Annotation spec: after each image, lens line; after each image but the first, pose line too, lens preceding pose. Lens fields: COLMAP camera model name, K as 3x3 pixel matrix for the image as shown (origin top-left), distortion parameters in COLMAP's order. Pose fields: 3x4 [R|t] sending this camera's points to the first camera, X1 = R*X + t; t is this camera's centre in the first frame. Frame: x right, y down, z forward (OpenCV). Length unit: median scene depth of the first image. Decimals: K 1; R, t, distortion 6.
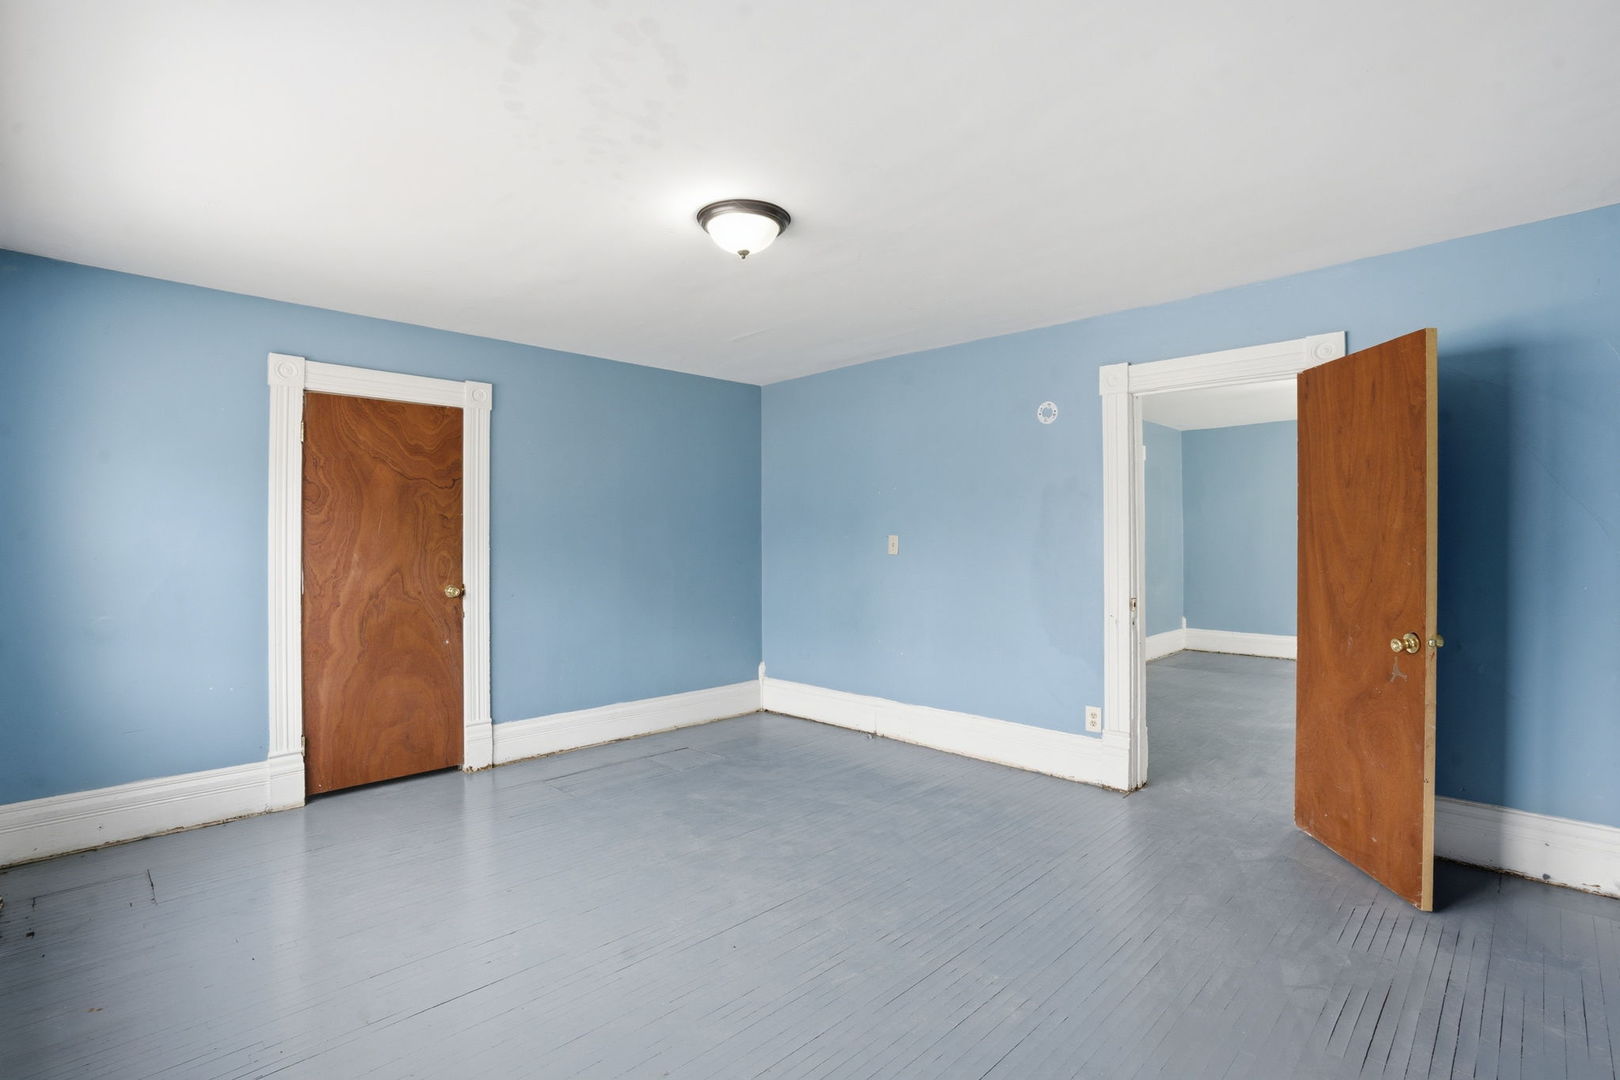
lens RADIAL K [[756.8, 0, 809.7], [0, 756.8, 538.2], [0, 0, 1]] dist [0.002930, 0.000833]
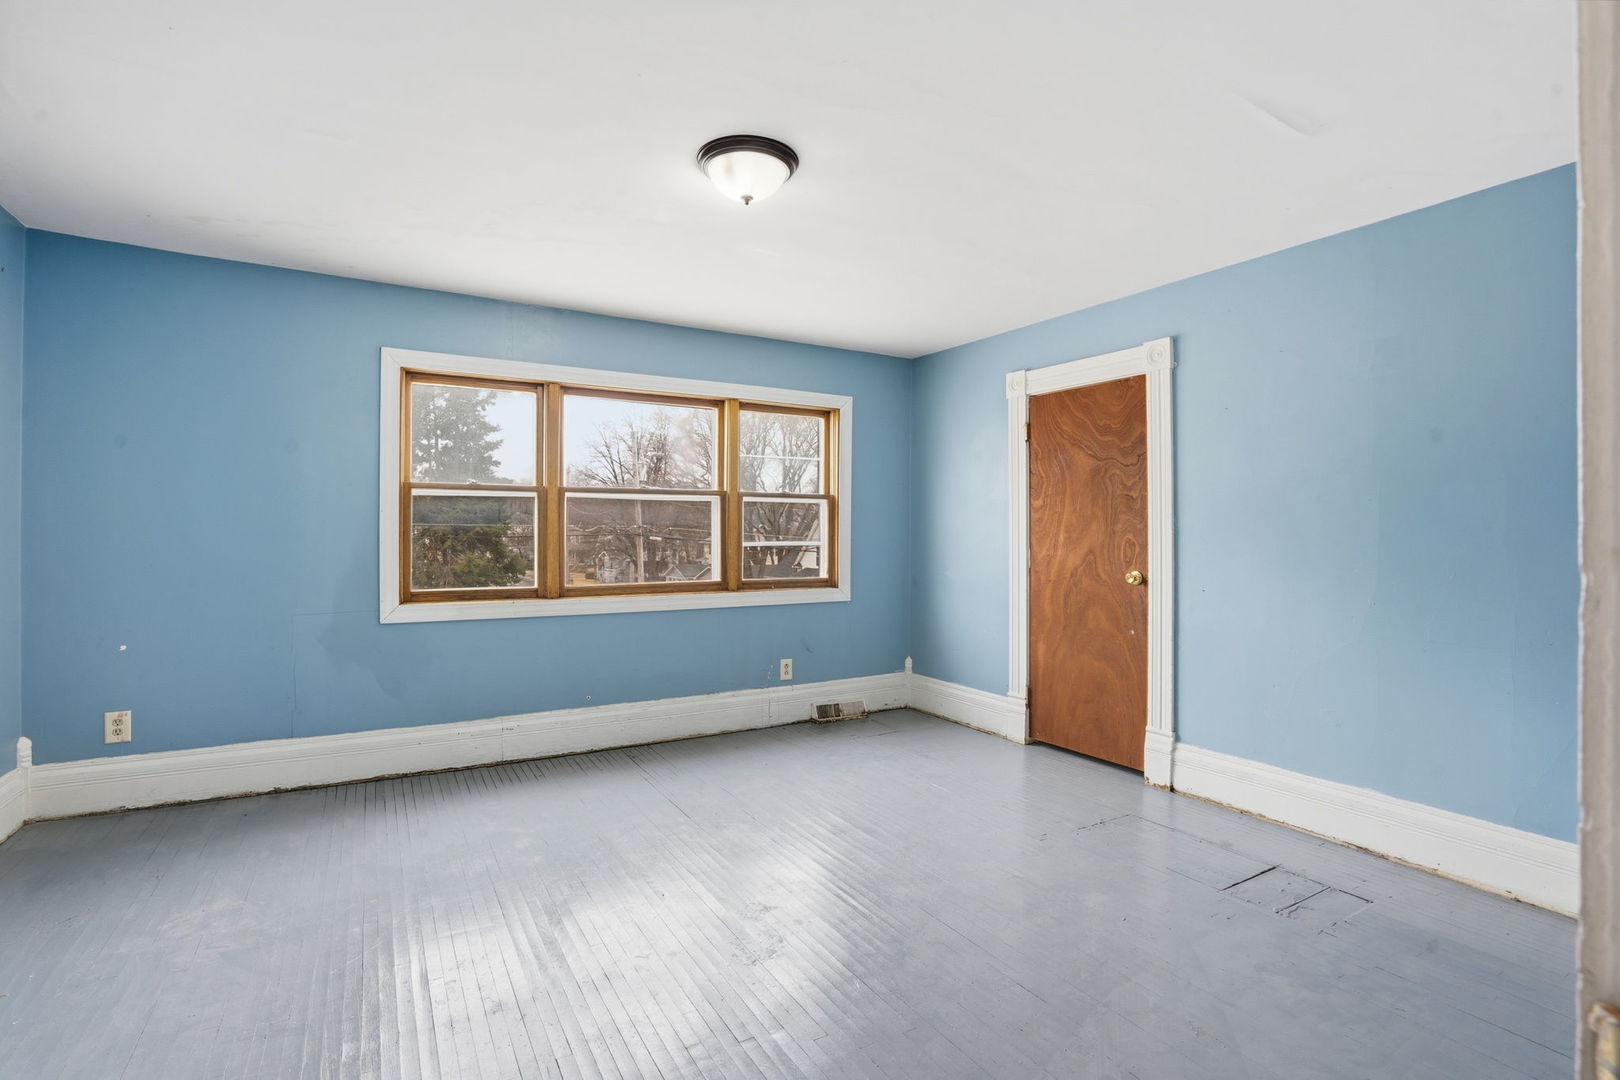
lens RADIAL K [[756.8, 0, 810.7], [0, 756.8, 540.8], [0, 0, 1]] dist [0.002930, 0.000833]
pose [[-0.199379, 0.013691, -0.979827, 0.519776], [-0.004052, 0.999882, 0.014795, 0.013989], [0.979914, 0.006920, -0.199300, 0.828720]]
